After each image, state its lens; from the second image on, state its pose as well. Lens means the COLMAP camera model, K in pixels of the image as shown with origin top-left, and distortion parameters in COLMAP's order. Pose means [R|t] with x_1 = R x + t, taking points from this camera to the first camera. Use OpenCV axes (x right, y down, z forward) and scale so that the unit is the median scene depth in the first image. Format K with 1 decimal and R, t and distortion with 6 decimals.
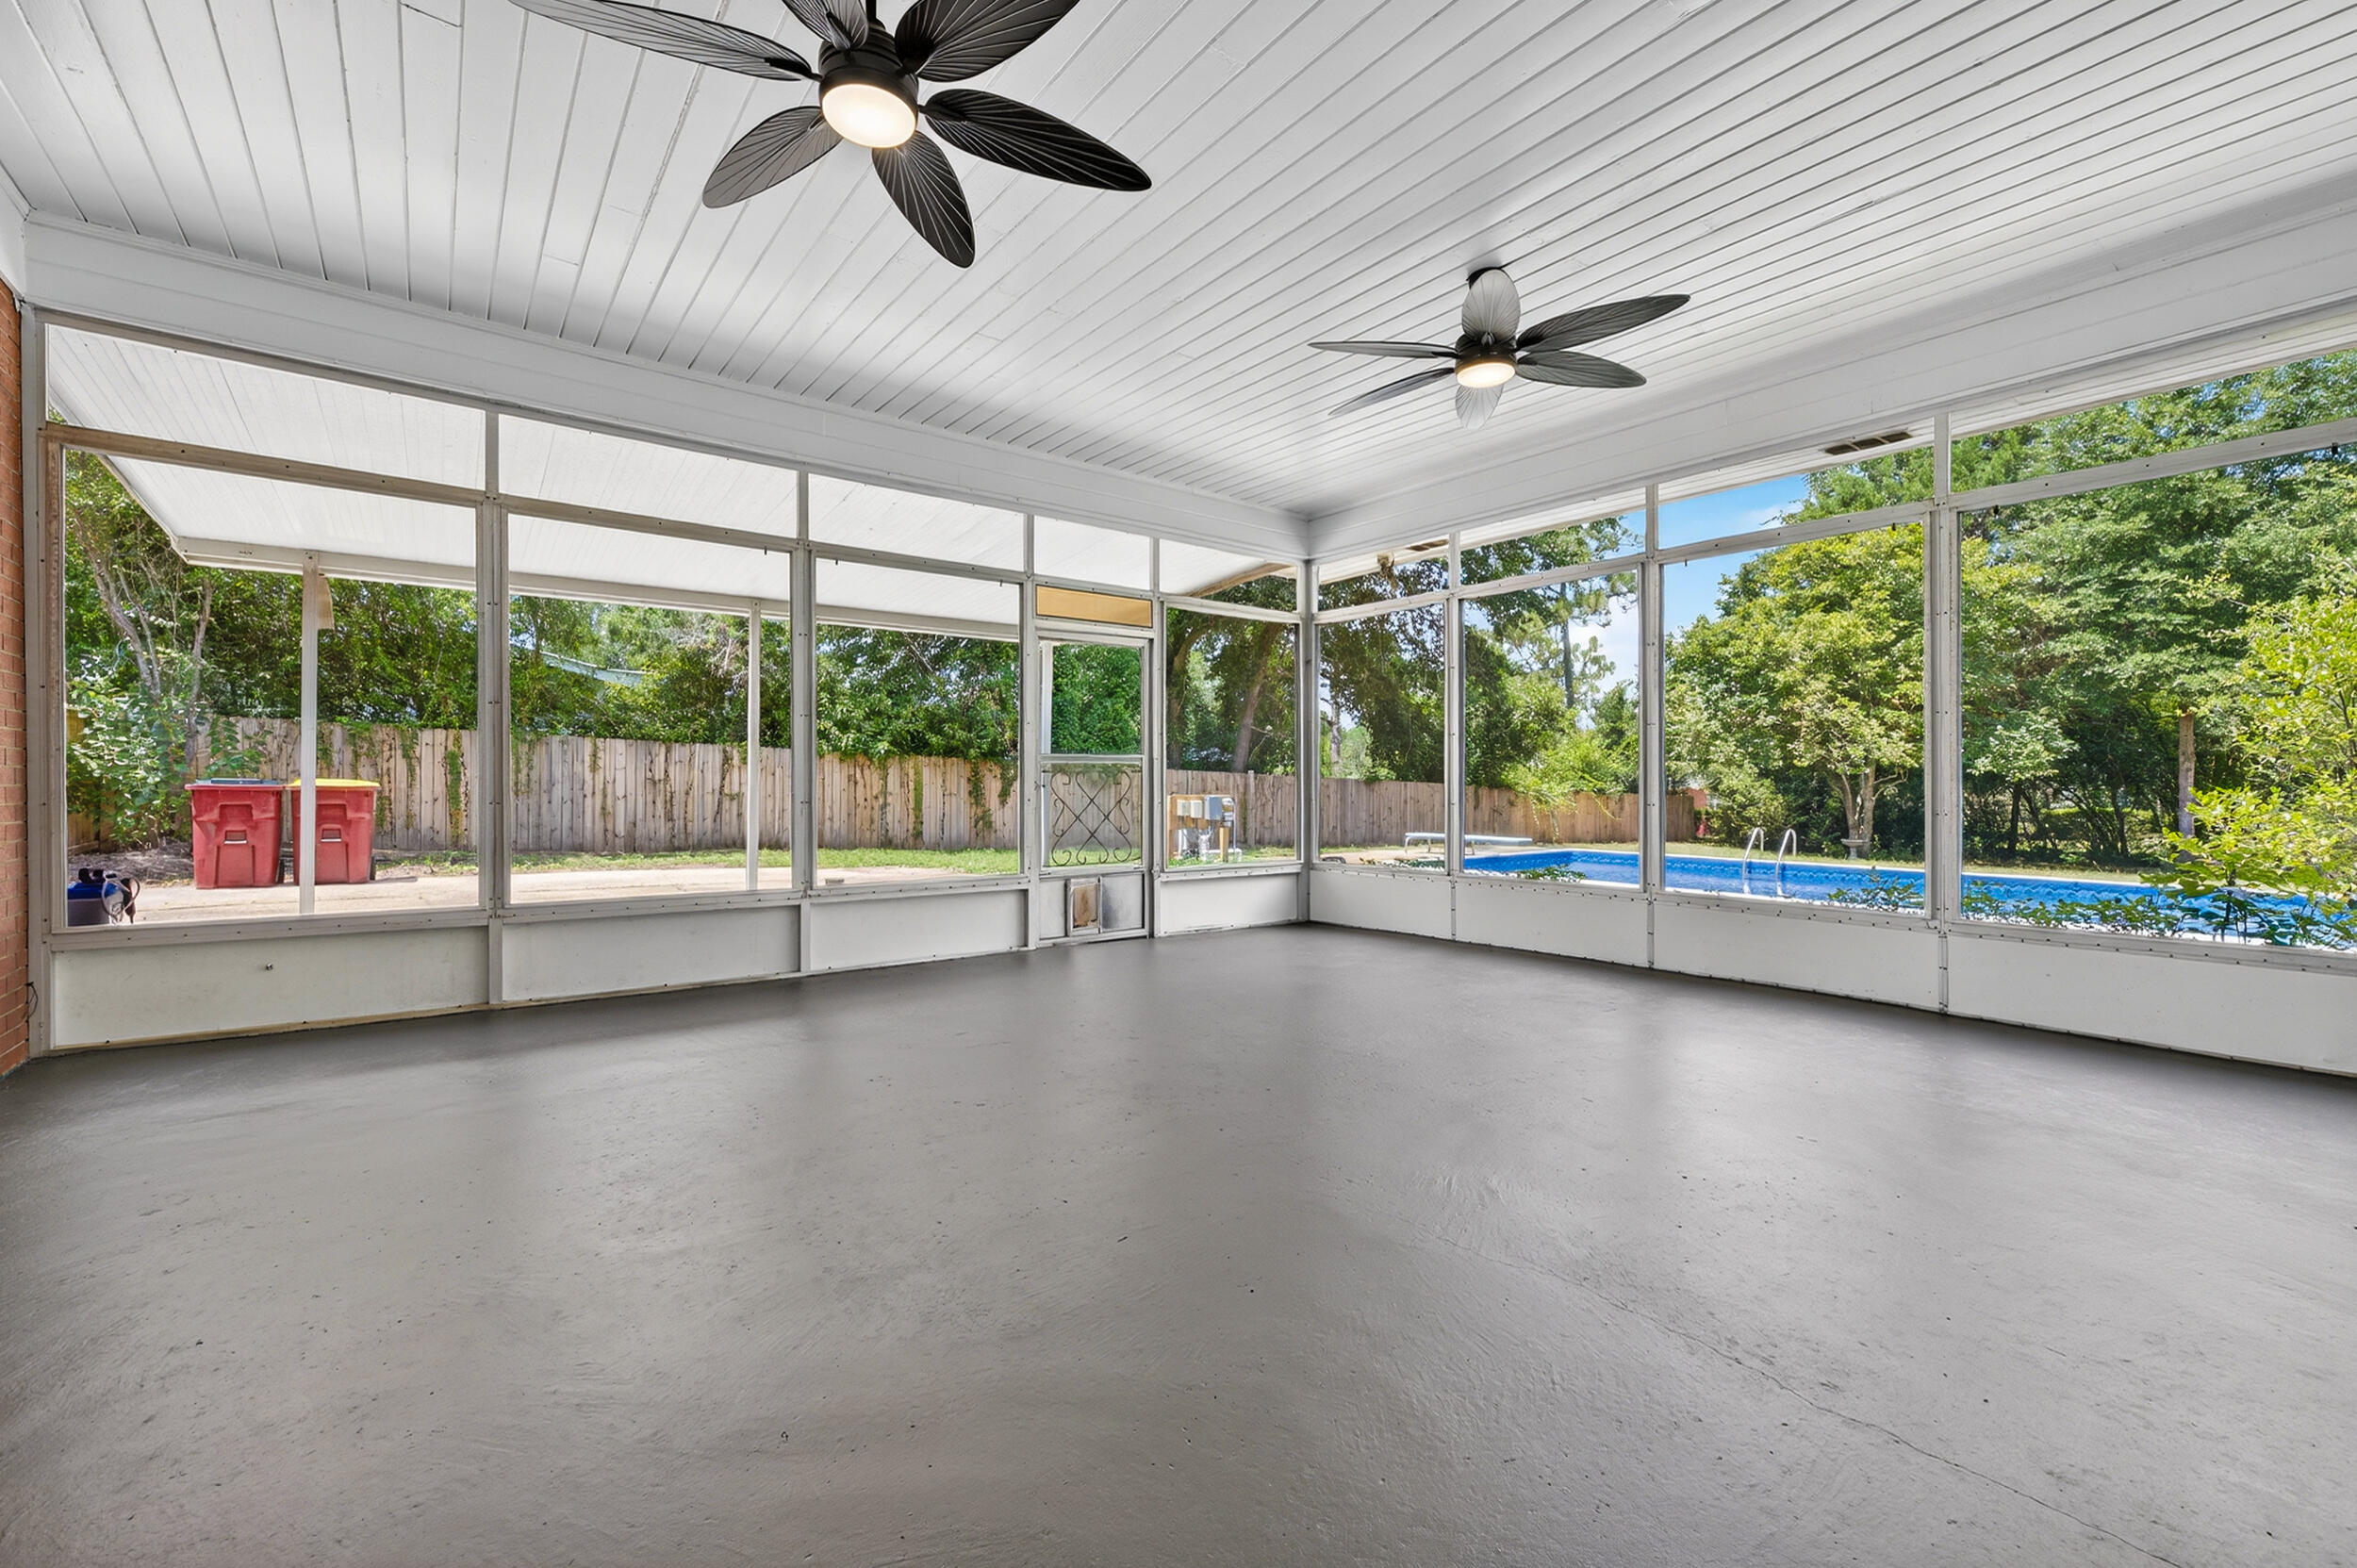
lens RADIAL K [[927.5, 0, 1158.3], [0, 927.5, 777.9], [0, 0, 1]] dist [0.002244, -0.000620]
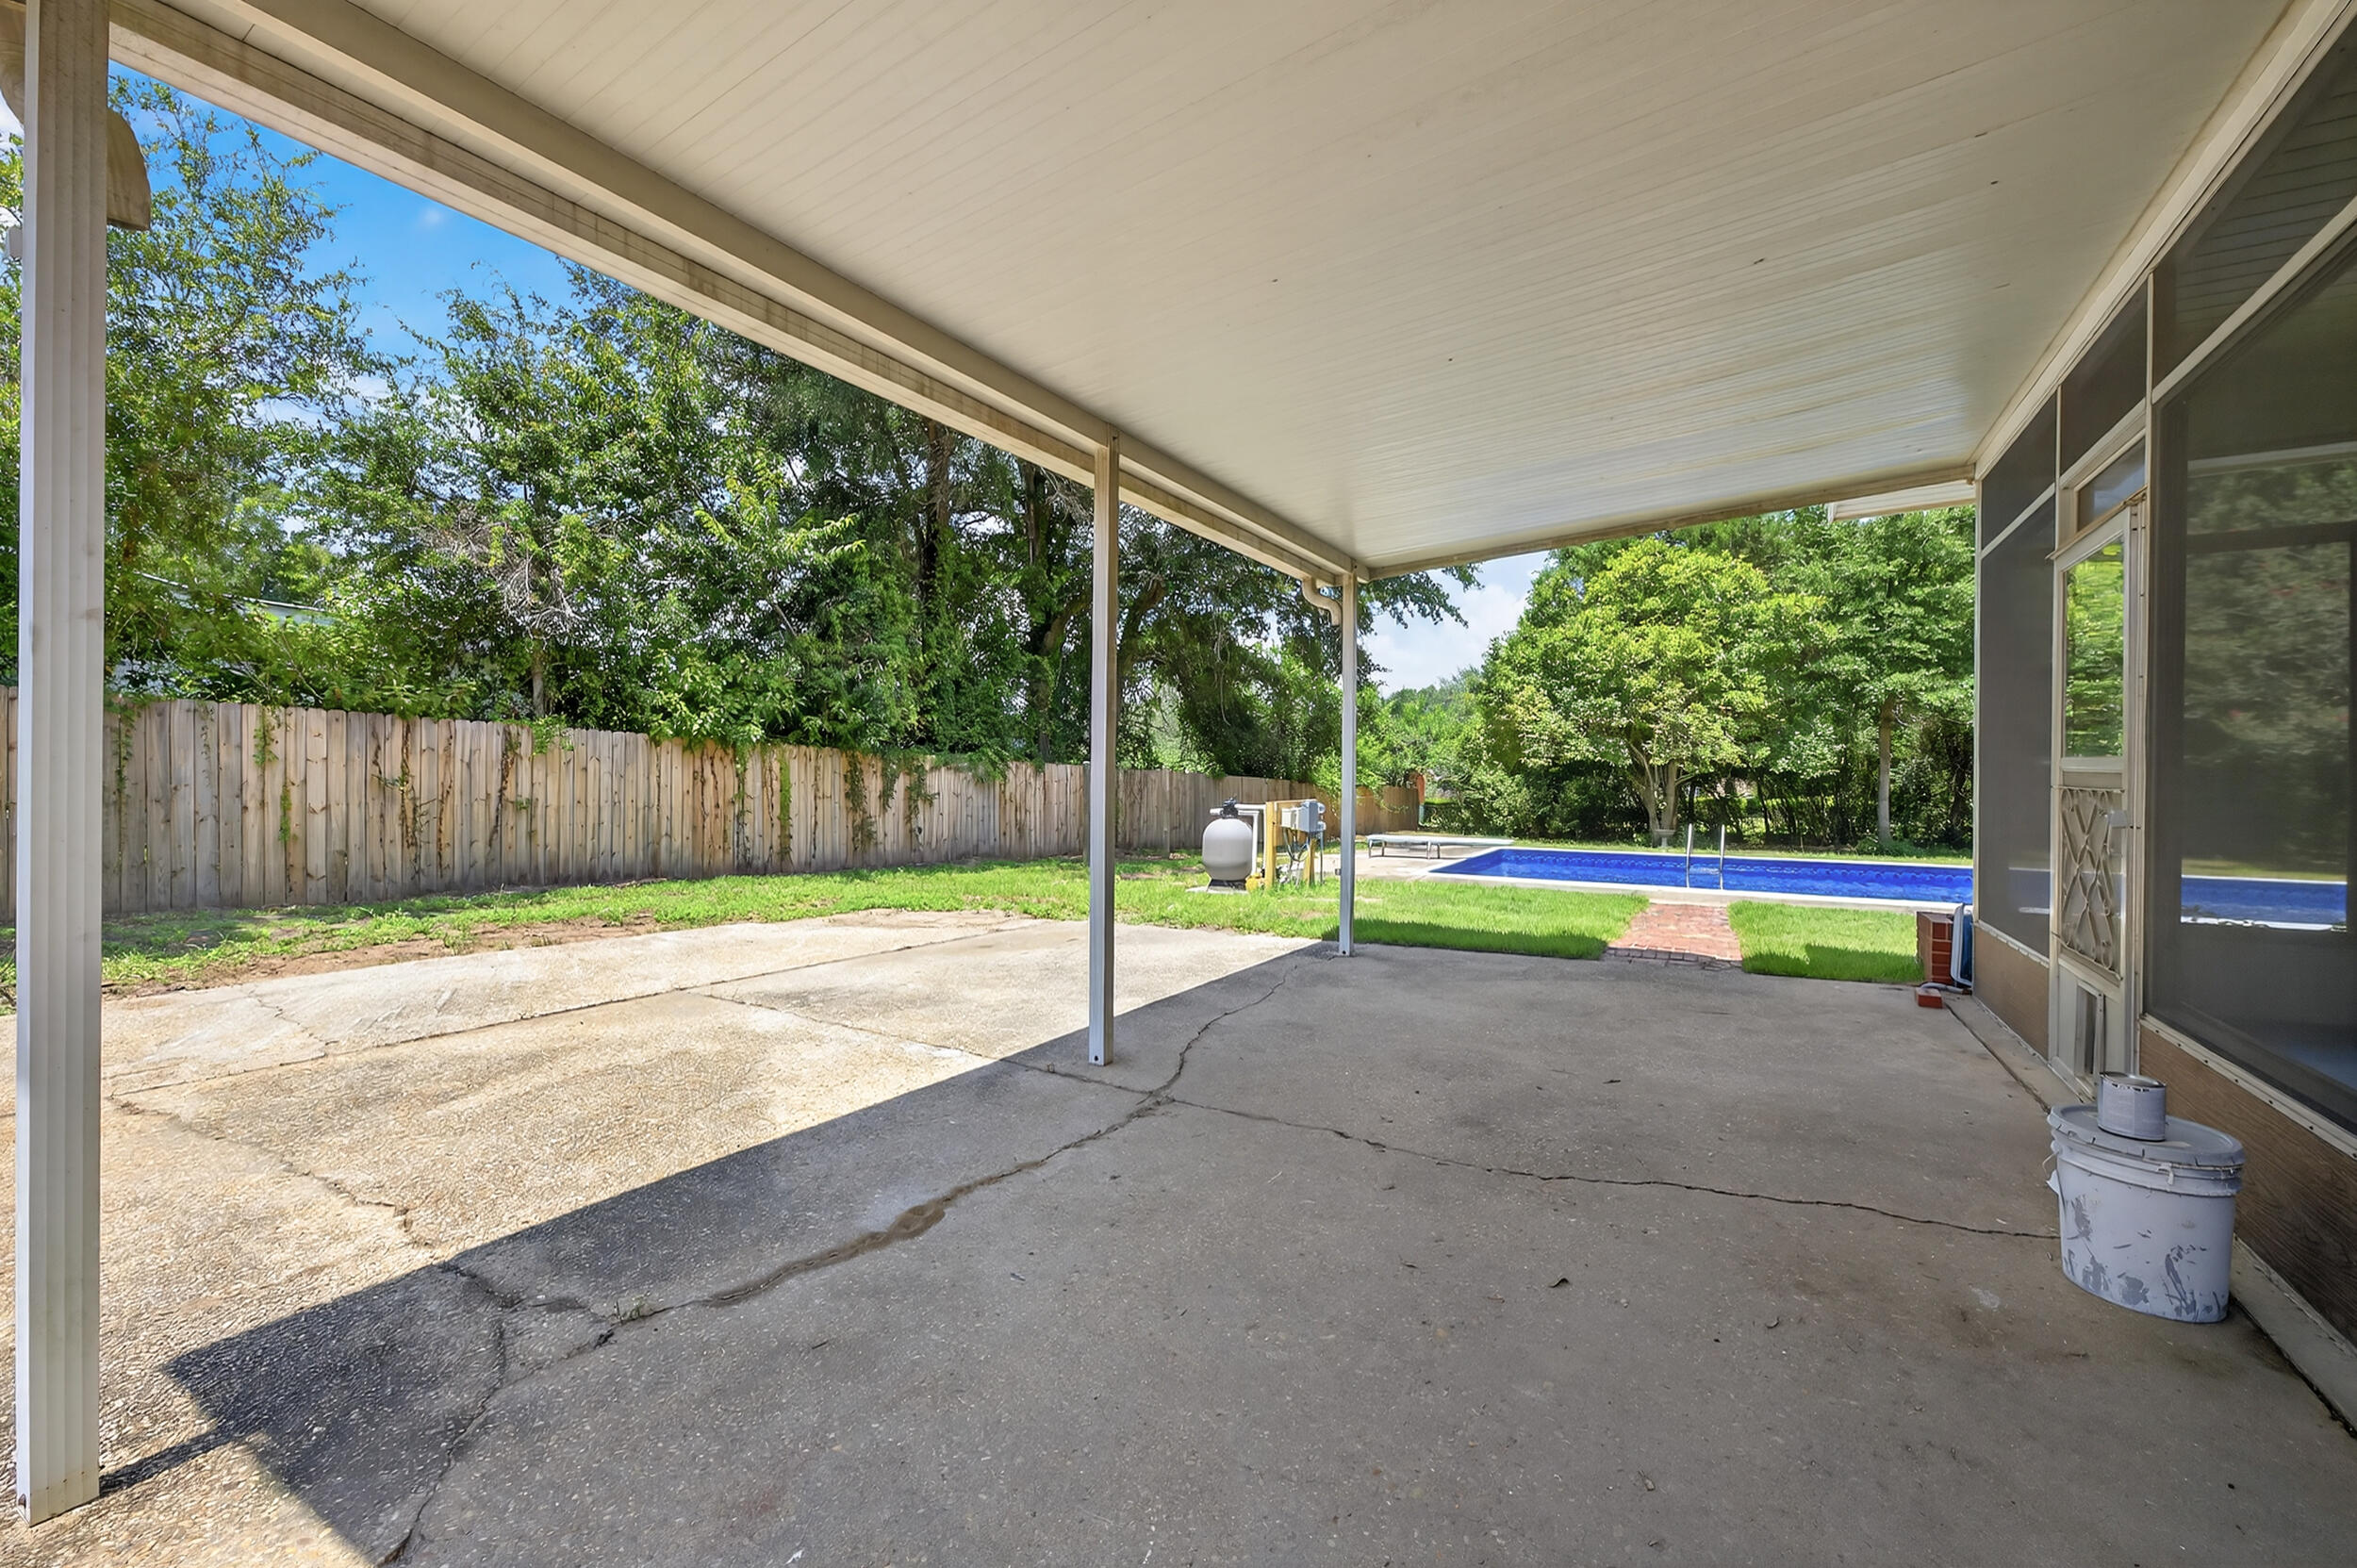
lens RADIAL K [[927.5, 0, 1180.4], [0, 927.5, 774.3], [0, 0, 1]] dist [0.002244, -0.000620]
pose [[0.927723, 0.001878, 0.373265, -0.257312], [-0.004118, 0.999978, 0.005204, -0.005740], [-0.373247, -0.006365, 0.927710, 0.223511]]
